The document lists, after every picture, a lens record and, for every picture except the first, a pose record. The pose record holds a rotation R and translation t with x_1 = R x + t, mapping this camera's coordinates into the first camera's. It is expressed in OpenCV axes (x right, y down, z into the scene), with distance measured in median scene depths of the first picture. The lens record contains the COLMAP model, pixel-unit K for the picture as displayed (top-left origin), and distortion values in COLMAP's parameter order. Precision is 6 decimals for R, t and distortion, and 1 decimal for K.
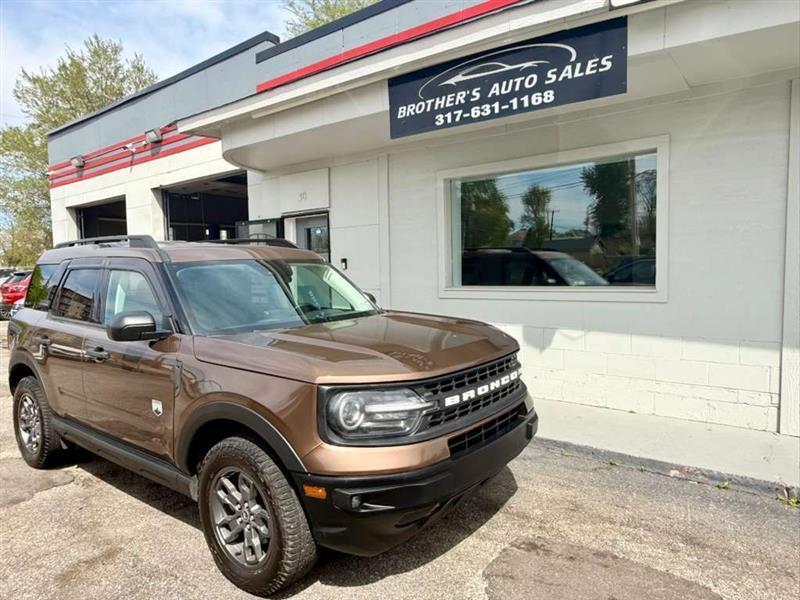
lens RADIAL K [[526.2, 0, 396.7], [0, 526.2, 304.1], [0, 0, 1]] dist [-0.001843, 0.004069]
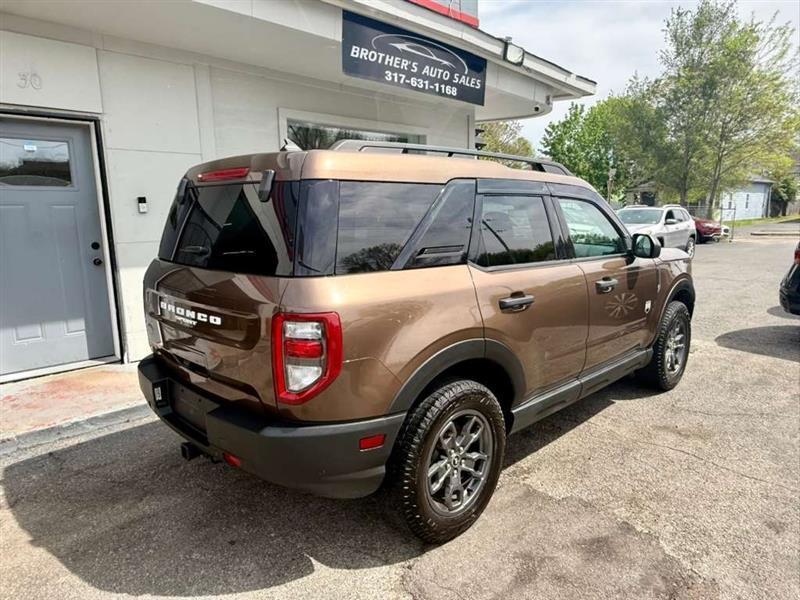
lens RADIAL K [[526.2, 0, 399.3], [0, 526.2, 298.8], [0, 0, 1]] dist [-0.001843, 0.004069]
pose [[0.137230, -0.142366, 0.980255, -1.180339], [0.082639, 0.987813, 0.131895, -0.029668], [-0.987086, 0.062907, 0.147323, 0.920367]]
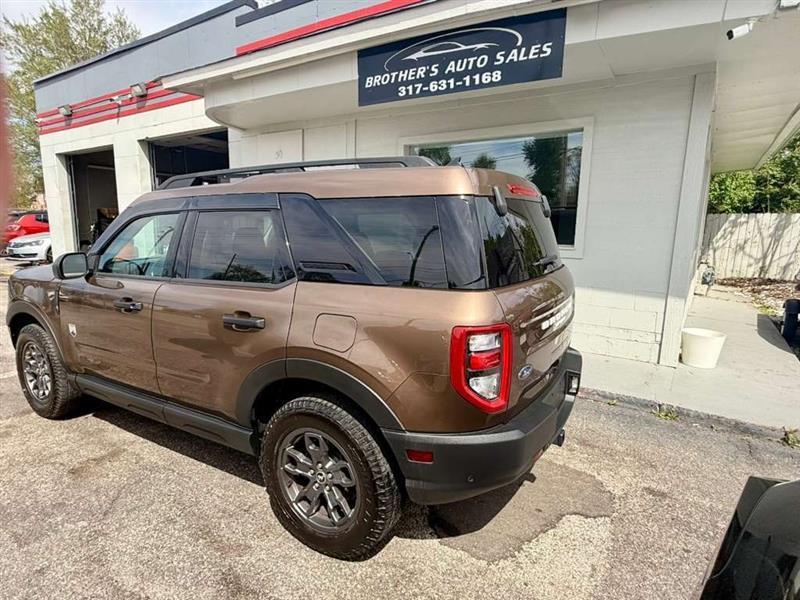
lens RADIAL K [[452.1, 0, 394.6], [0, 452.1, 302.5], [0, 0, 1]] dist [-0.001241, 0.001629]
pose [[0.996561, 0.024415, 0.079182, -0.001009], [-0.032516, 0.994183, 0.102683, 0.004926], [-0.076215, -0.104904, 0.991558, -0.019635]]
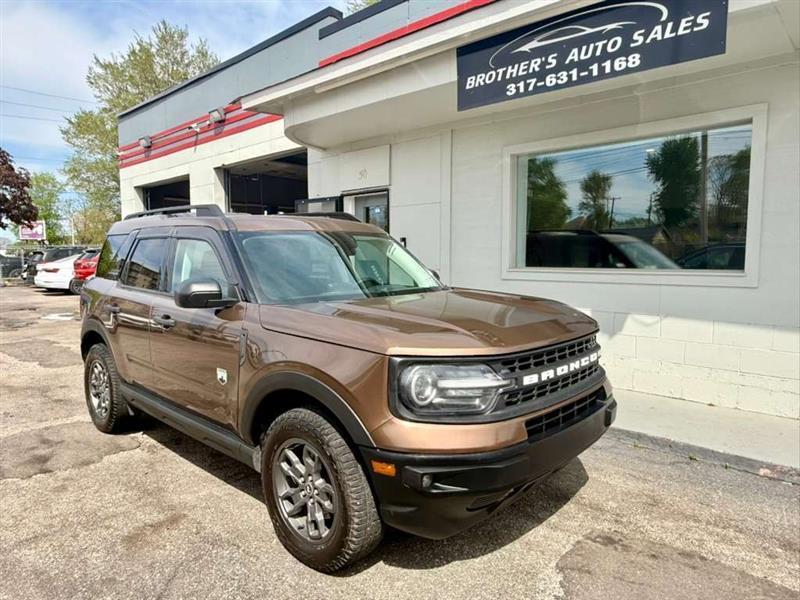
lens RADIAL K [[526.2, 0, 400.1], [0, 526.2, 302.5], [0, 0, 1]] dist [-0.001843, 0.004069]
pose [[0.995640, 0.027324, -0.089187, -0.024650], [-0.025287, 0.999395, 0.023897, 0.017272], [0.089786, -0.021538, 0.995728, 0.031865]]
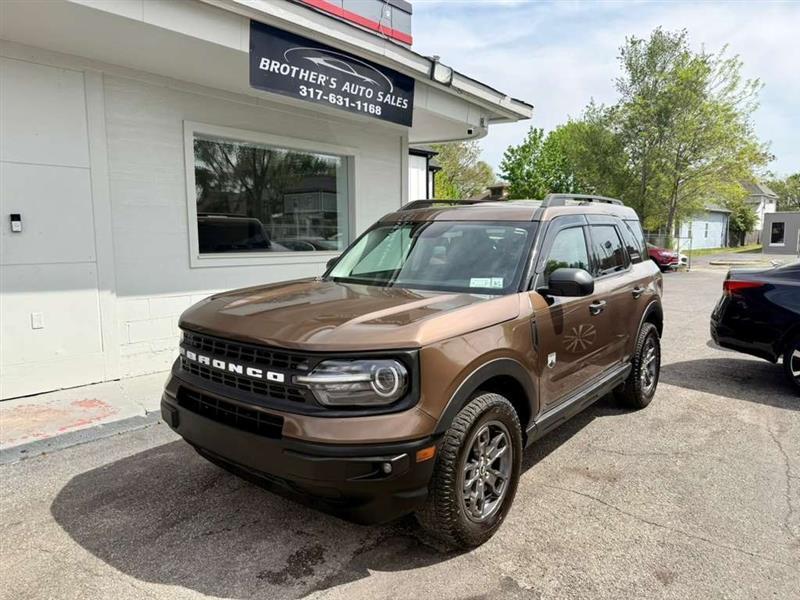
lens RADIAL K [[559.9, 0, 399.6], [0, 559.9, 300.6], [0, 0, 1]] dist [0.029943, -0.045213]
pose [[0.060803, -0.093691, 0.993743, -1.156179], [0.068258, 0.993645, 0.089506, -0.024399], [-0.995813, 0.062389, 0.066812, 0.830712]]
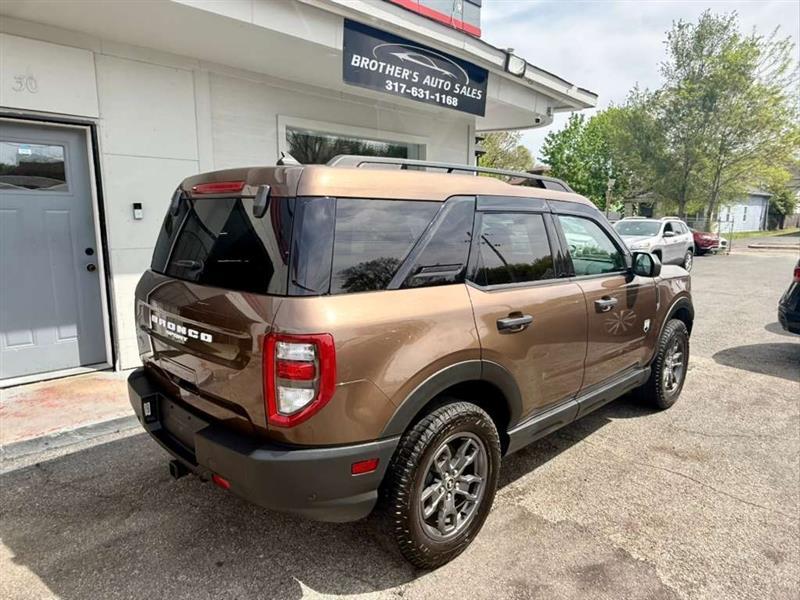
lens RADIAL K [[526.2, 0, 398.3], [0, 526.2, 302.2], [0, 0, 1]] dist [-0.001843, 0.004069]
pose [[0.135982, -0.136375, 0.981280, -1.167752], [0.063723, 0.989633, 0.128705, -0.041744], [-0.988660, 0.045028, 0.143262, 0.920451]]
